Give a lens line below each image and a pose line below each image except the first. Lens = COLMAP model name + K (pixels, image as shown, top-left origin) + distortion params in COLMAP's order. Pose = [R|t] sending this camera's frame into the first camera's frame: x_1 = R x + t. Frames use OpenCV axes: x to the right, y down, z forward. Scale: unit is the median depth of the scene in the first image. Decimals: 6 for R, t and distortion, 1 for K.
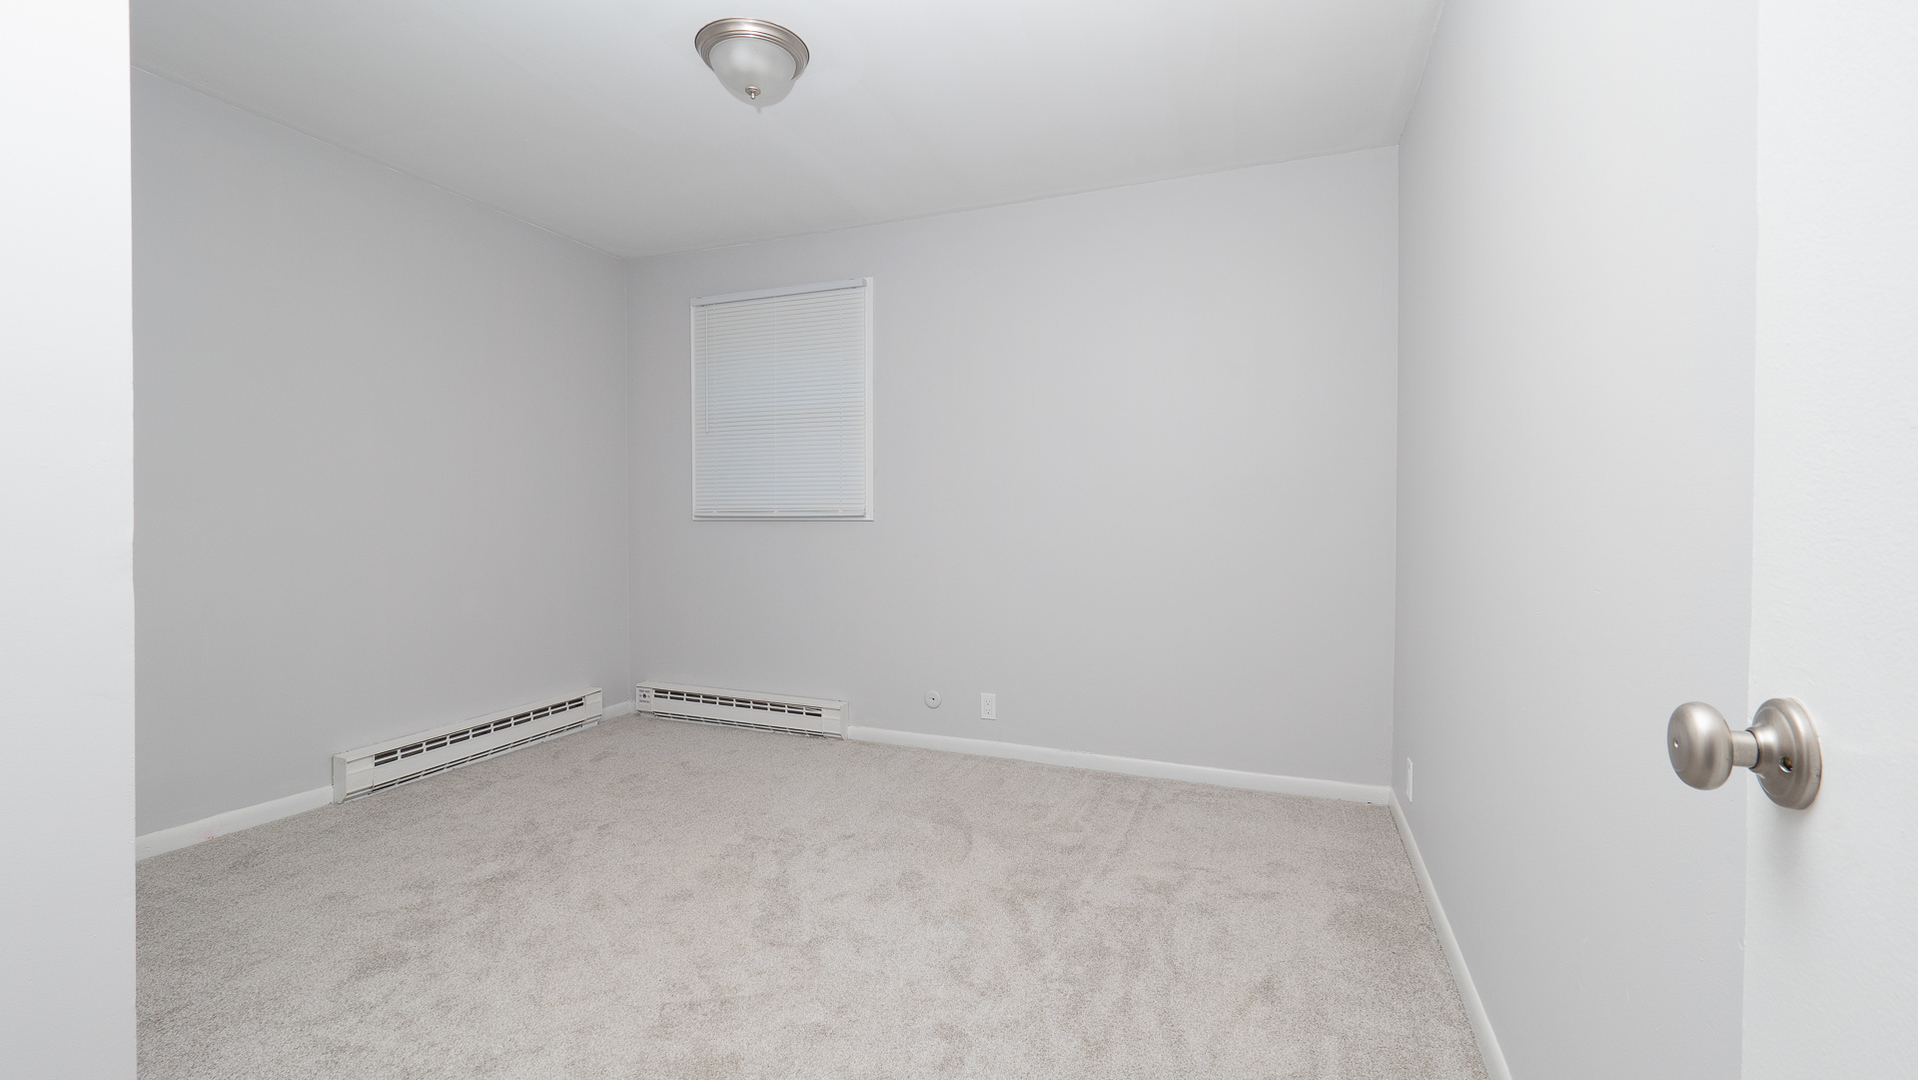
lens RADIAL K [[794.4, 0, 959.0], [0, 794.4, 540.0], [0, 0, 1]] dist [0.000208, -0.000107]
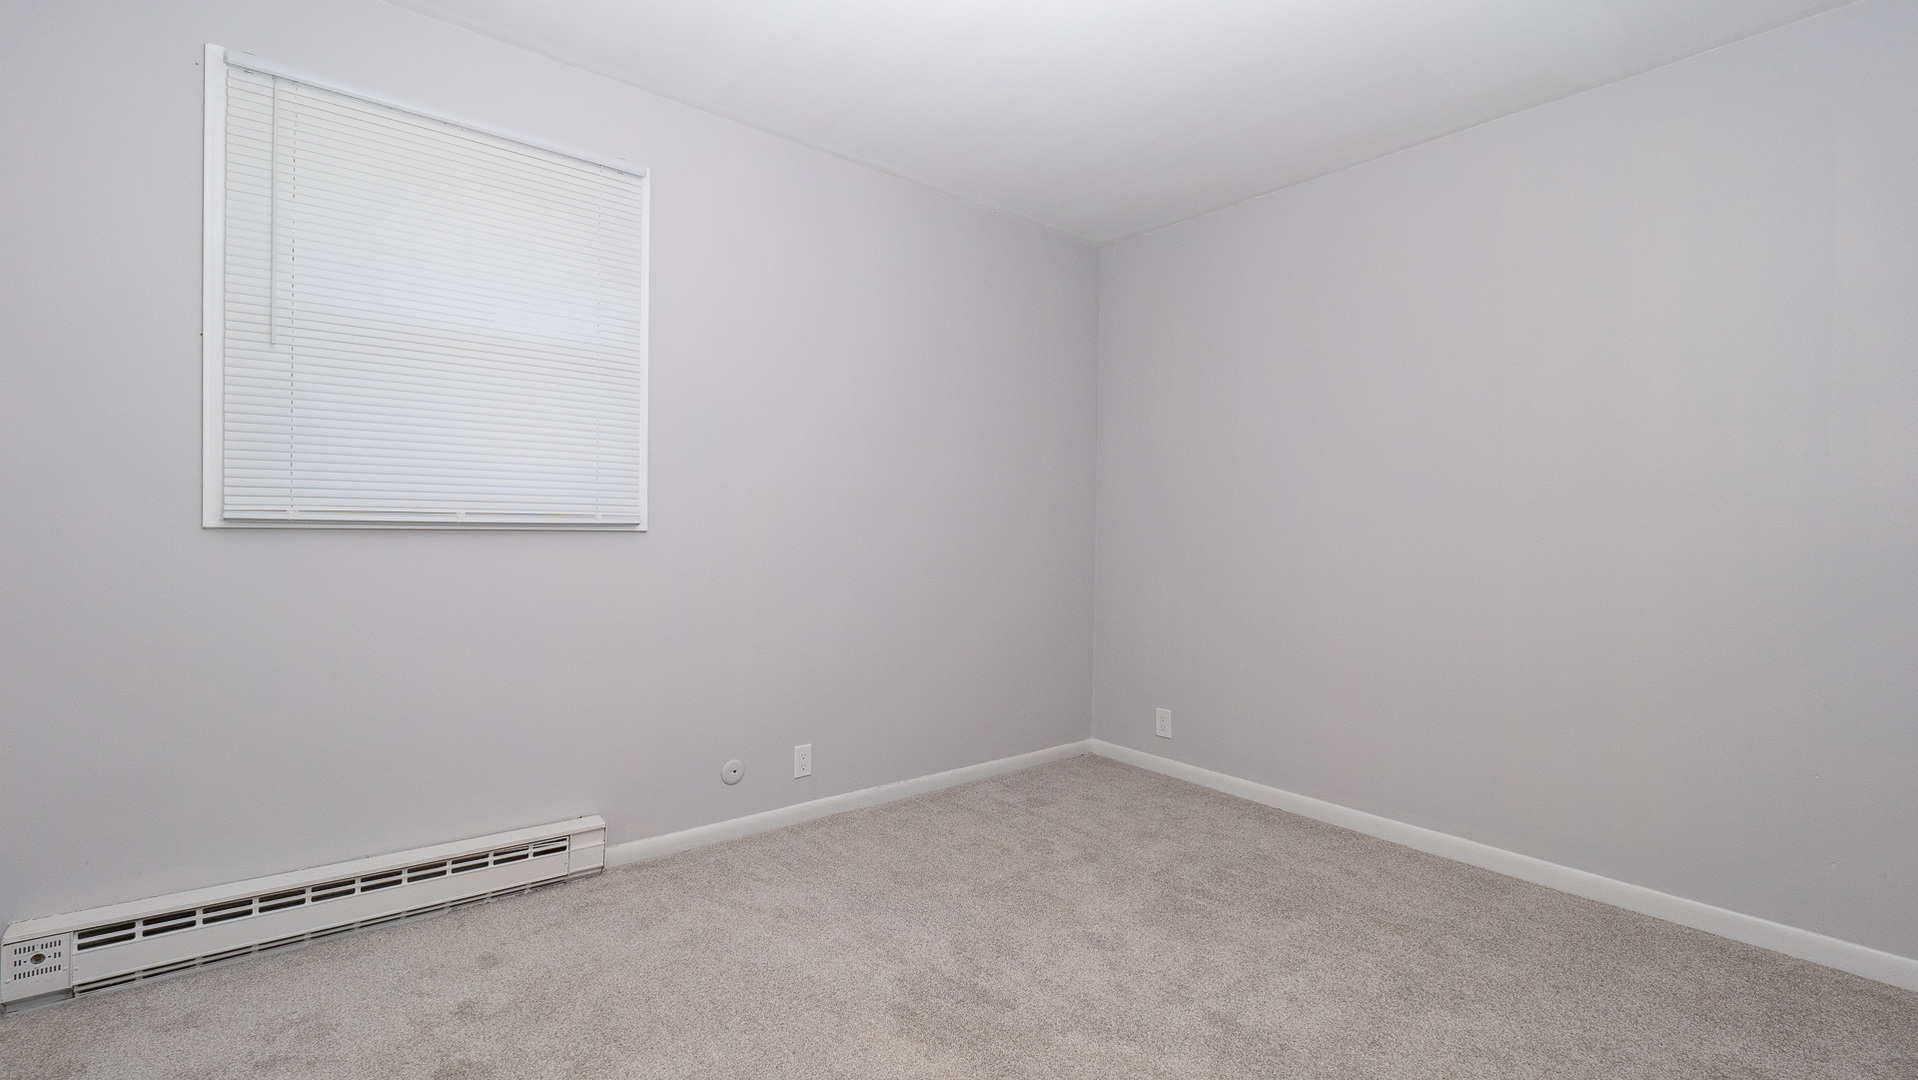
lens RADIAL K [[818.4, 0, 959.0], [0, 818.4, 540.0], [0, 0, 1]] dist [-0.001661, -0.000666]
pose [[0.505868, -0.010284, 0.862550, -0.598872], [0.017771, 0.999841, 0.001499, -0.014623], [-0.862428, 0.014570, 0.505970, 0.435107]]
